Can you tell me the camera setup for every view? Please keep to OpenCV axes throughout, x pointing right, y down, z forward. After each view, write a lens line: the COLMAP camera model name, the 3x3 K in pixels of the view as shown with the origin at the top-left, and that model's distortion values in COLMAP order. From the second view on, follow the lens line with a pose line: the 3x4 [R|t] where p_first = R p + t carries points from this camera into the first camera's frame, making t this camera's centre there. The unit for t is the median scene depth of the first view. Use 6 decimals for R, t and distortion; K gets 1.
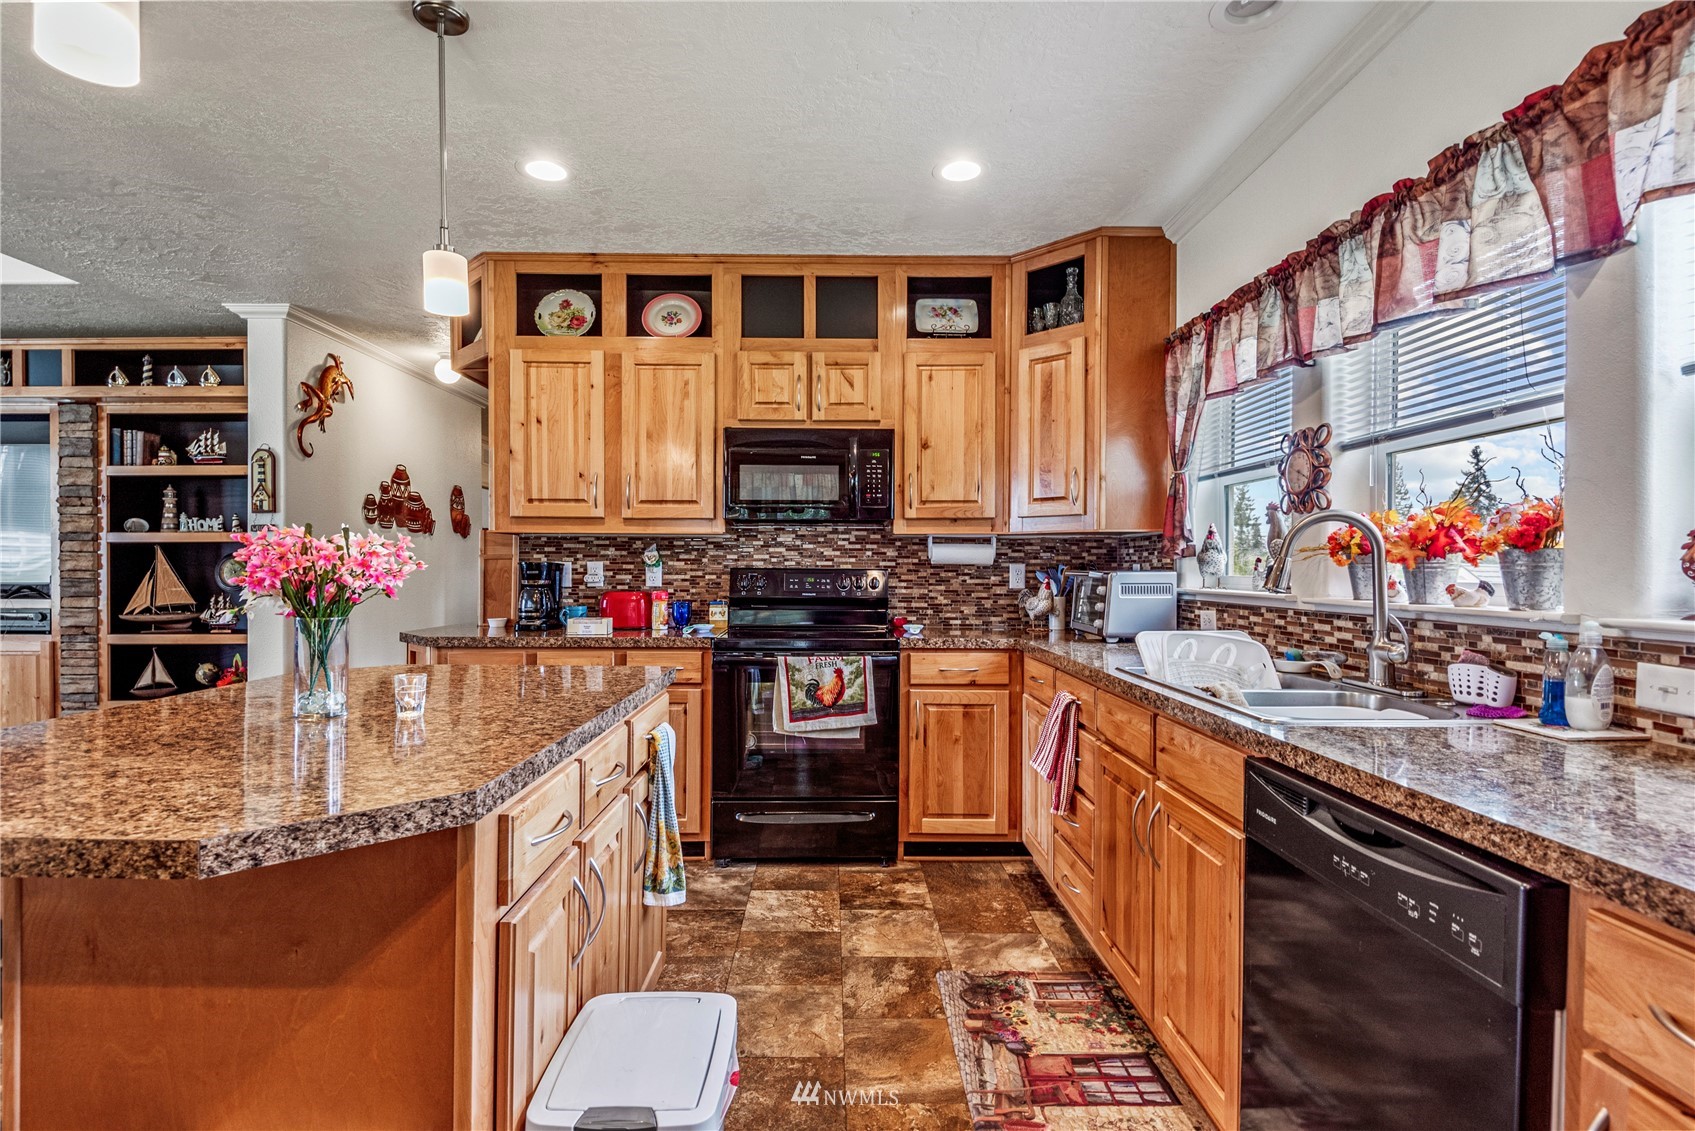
lens RADIAL K [[831.8, 0, 855.2], [0, 831.8, 565.7], [0, 0, 1]] dist [0.002850, -0.007356]
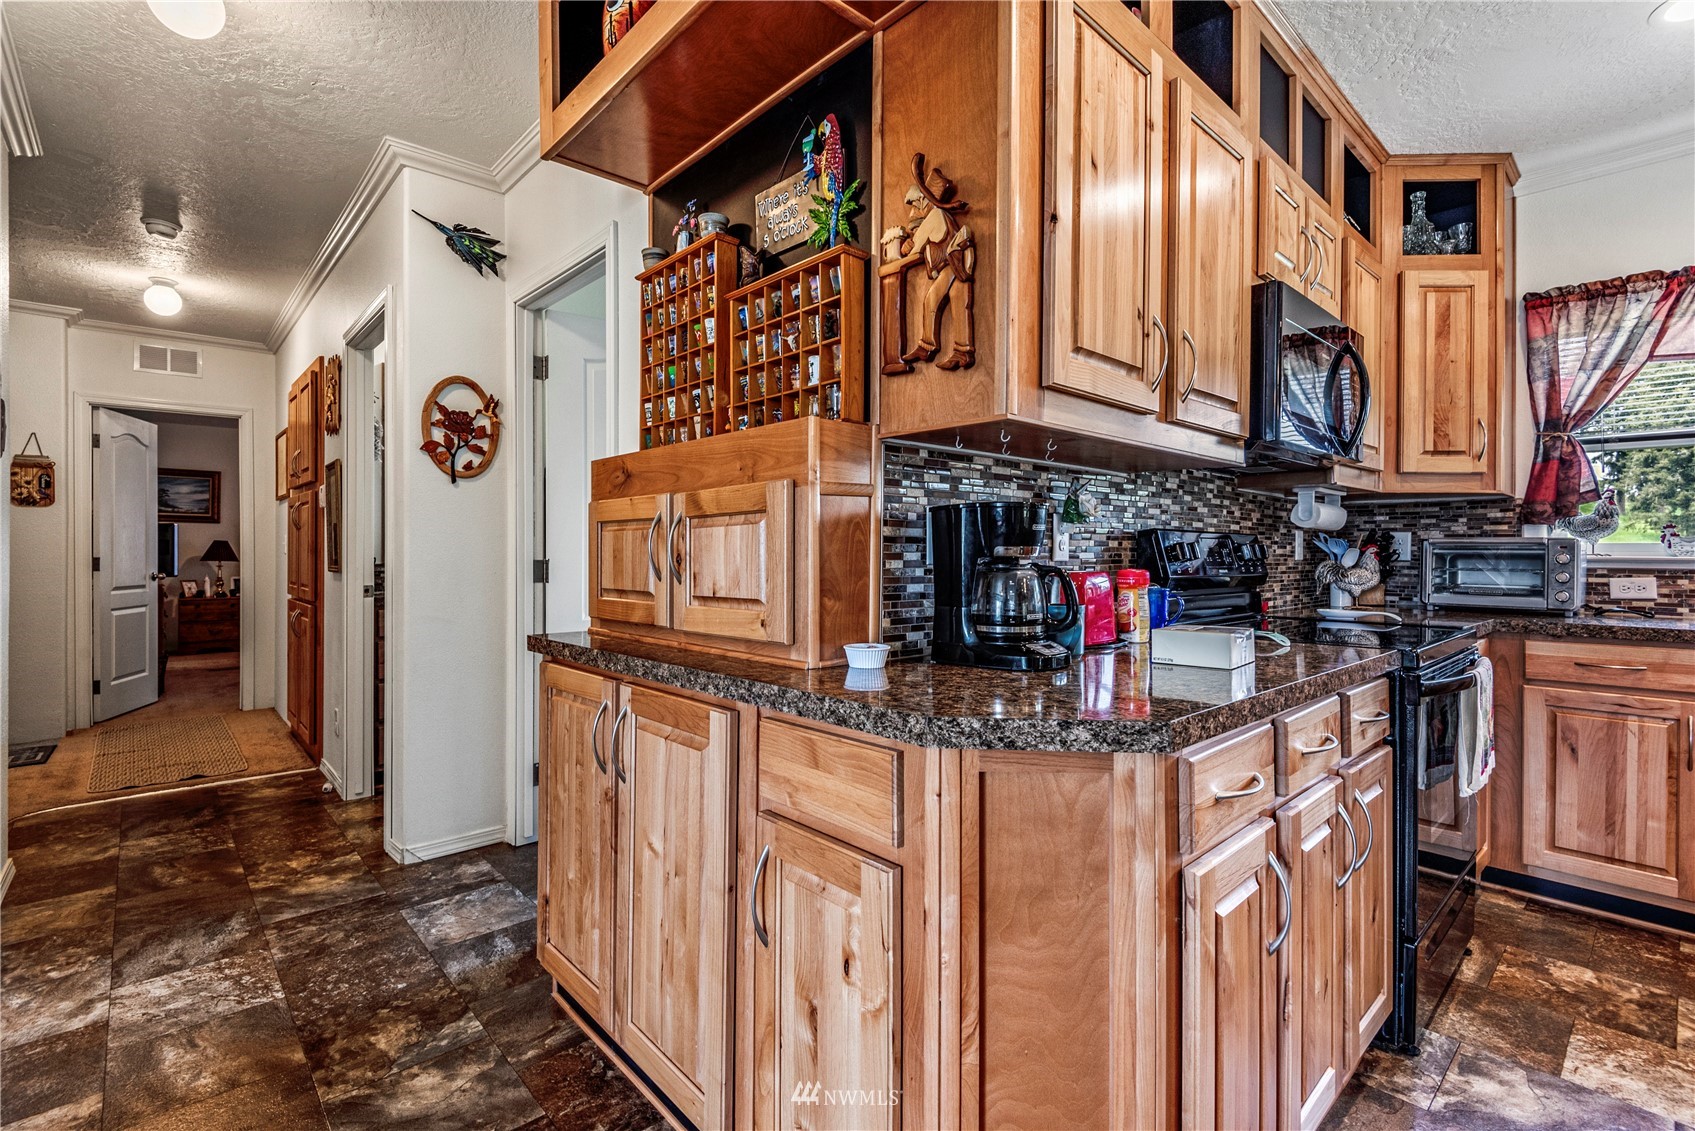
lens RADIAL K [[784.5, 0, 841.5], [0, 784.5, 550.9], [0, 0, 1]] dist [0.002425, -0.001387]
pose [[0.739533, 0.001910, 0.673117, -0.793666], [-0.003085, 0.999995, 0.000552, 0.022216], [-0.673113, -0.002485, 0.739536, 0.854163]]
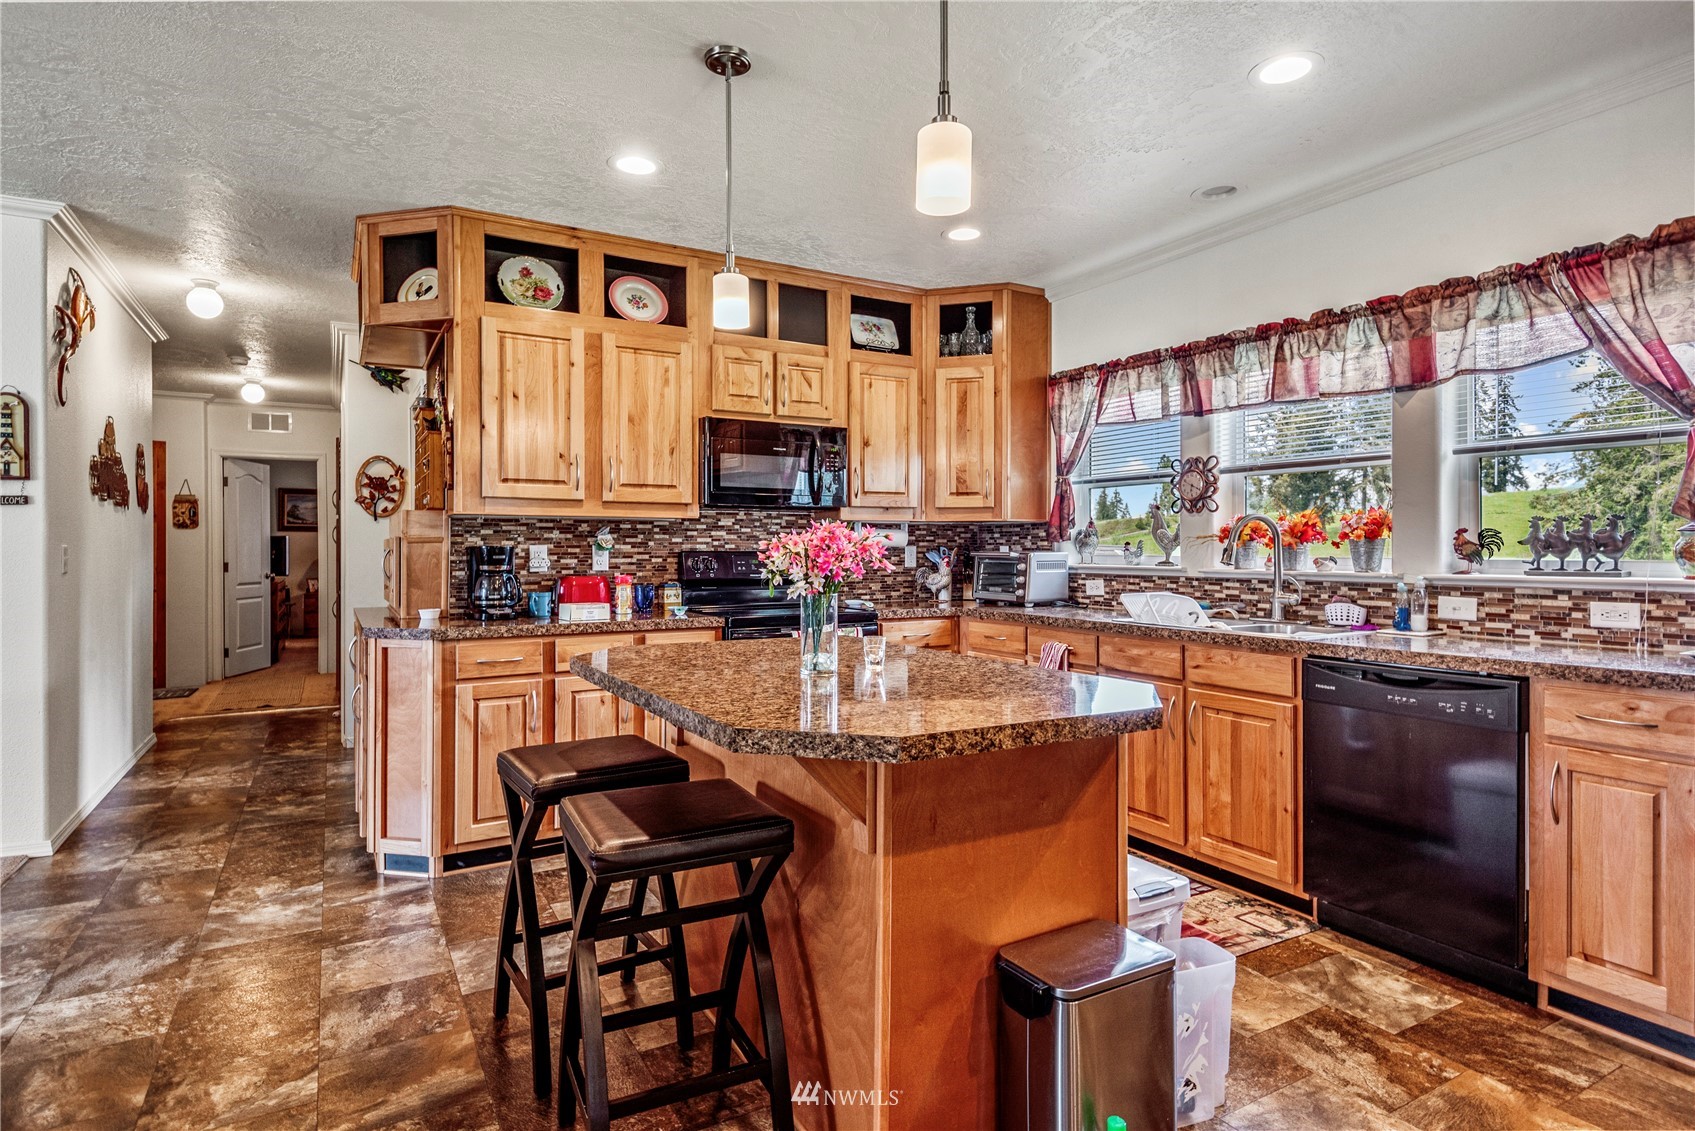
lens RADIAL K [[914.5, 0, 851.5], [0, 914.5, 551.5], [0, 0, 1]] dist [0.004011, -0.002506]
pose [[0.866449, -0.005489, 0.499235, -0.607385], [0.002384, 0.999974, 0.006857, -0.004629], [-0.499259, -0.004751, 0.866440, -0.093980]]
